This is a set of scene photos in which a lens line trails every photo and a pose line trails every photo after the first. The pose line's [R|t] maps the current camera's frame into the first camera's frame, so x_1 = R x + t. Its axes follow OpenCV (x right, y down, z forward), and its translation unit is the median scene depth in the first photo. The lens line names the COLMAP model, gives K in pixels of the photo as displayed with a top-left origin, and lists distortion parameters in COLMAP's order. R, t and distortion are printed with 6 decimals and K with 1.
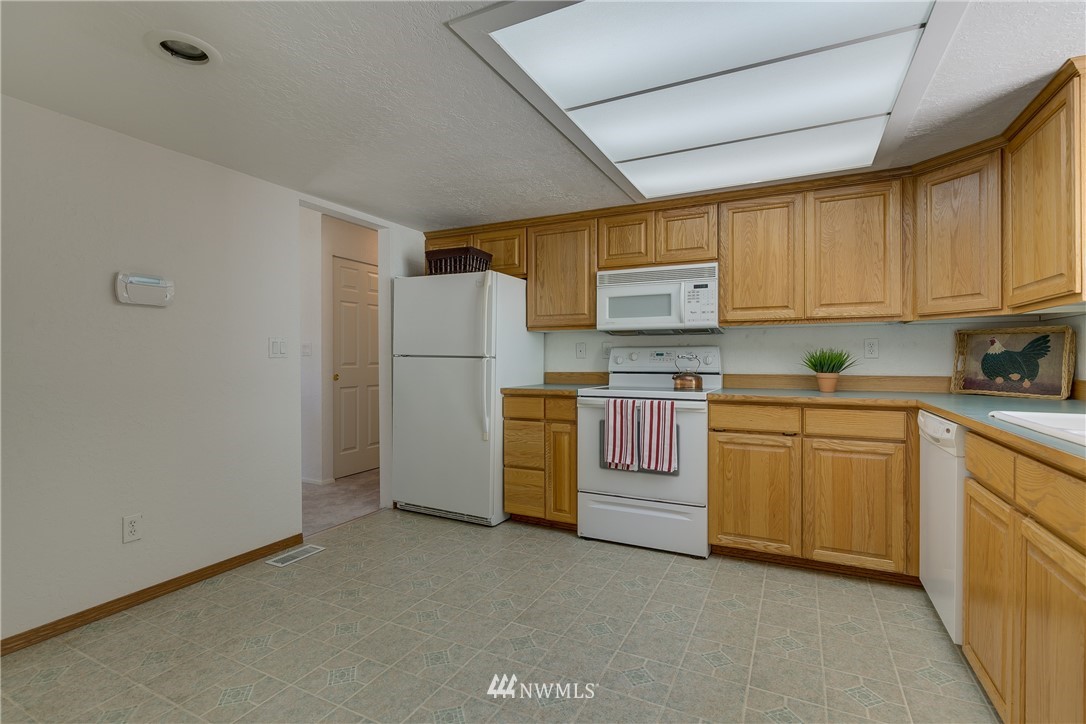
lens RADIAL K [[535.8, 0, 548.9], [0, 535.8, 359.7], [0, 0, 1]] dist [0.015567, 0.000906]
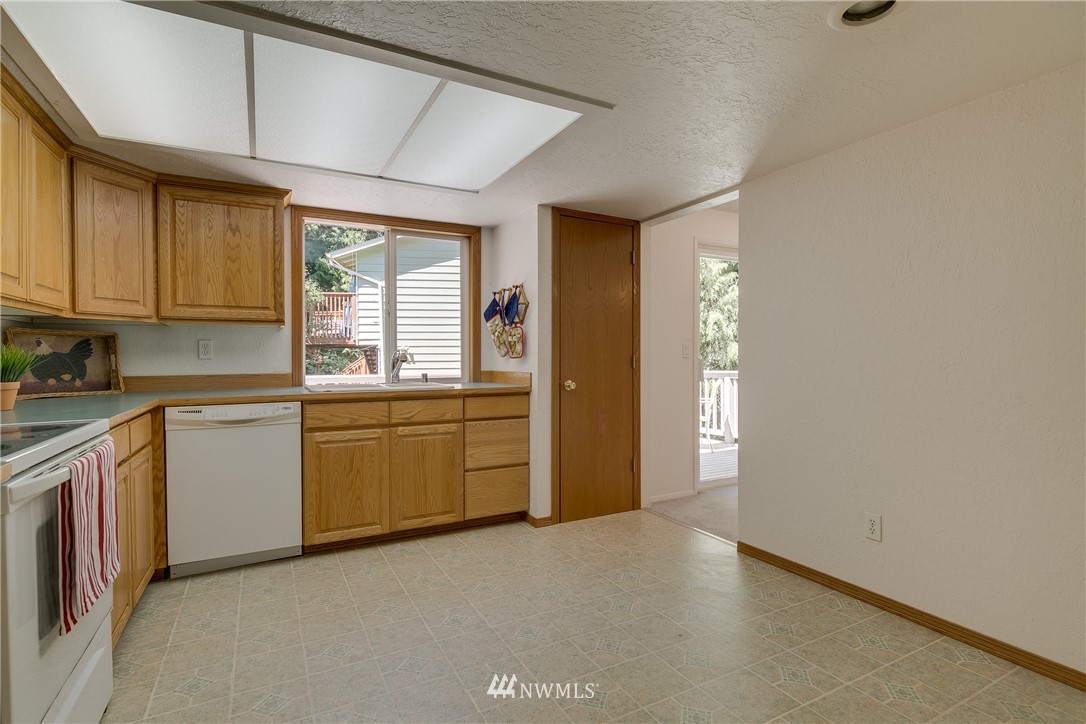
lens RADIAL K [[526.7, 0, 542.6], [0, 526.7, 365.2], [0, 0, 1]] dist [-0.002268, -0.000351]
pose [[-0.819277, -0.006651, 0.573359, -0.484222], [0.006807, 0.999749, 0.021324, -0.007253], [-0.573357, 0.021373, -0.819026, 1.335192]]
